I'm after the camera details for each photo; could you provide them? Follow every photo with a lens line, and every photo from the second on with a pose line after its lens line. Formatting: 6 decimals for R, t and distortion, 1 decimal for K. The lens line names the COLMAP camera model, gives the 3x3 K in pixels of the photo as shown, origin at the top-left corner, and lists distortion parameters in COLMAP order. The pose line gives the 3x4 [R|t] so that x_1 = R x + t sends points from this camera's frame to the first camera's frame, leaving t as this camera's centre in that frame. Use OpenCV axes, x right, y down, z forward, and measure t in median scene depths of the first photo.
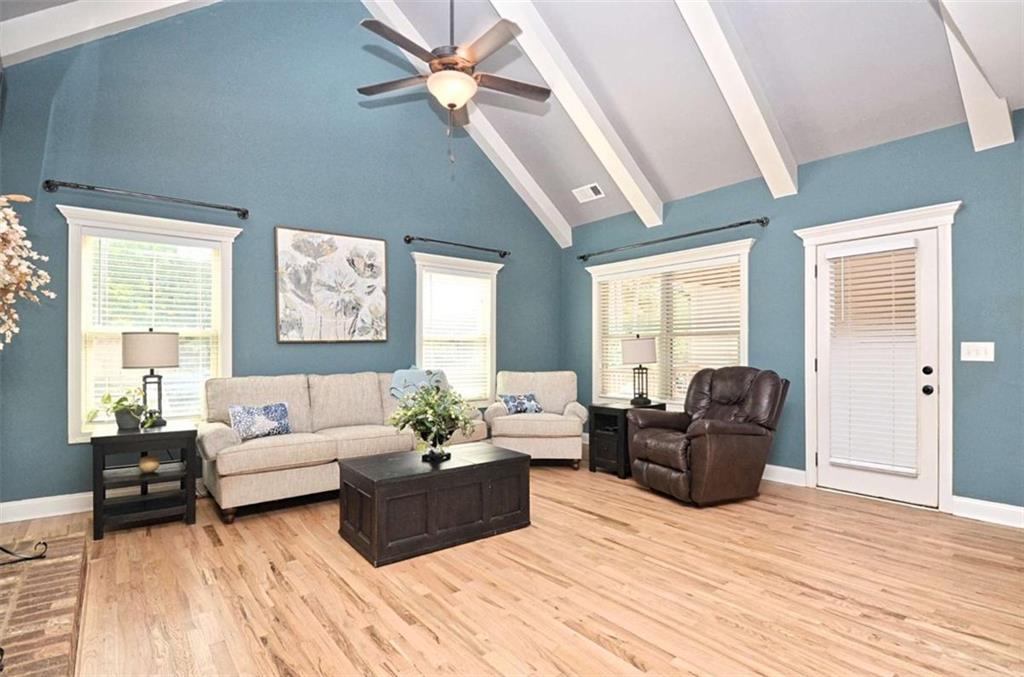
lens RADIAL K [[515.6, 0, 523.8], [0, 515.6, 348.5], [0, 0, 1]] dist [0.021160, -0.030916]
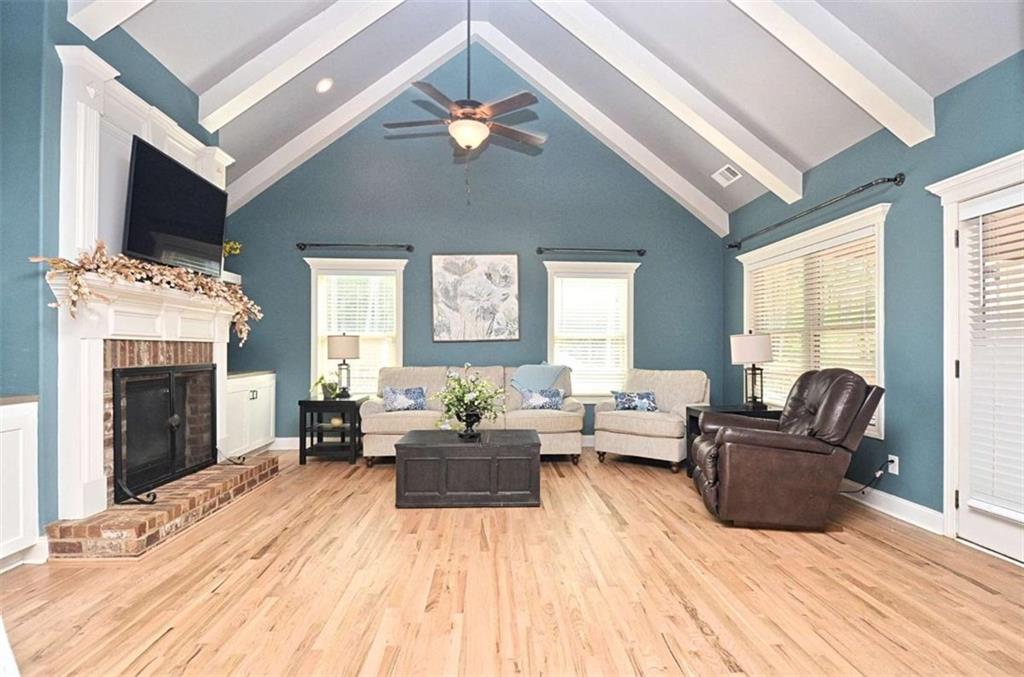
lens RADIAL K [[515.6, 0, 523.8], [0, 515.6, 348.5], [0, 0, 1]] dist [0.021160, -0.030916]
pose [[0.810574, 0.001485, -0.585635, 0.477906], [-0.000059, 0.999997, 0.002453, 0.002107], [0.585637, -0.001954, 0.810571, 0.065128]]
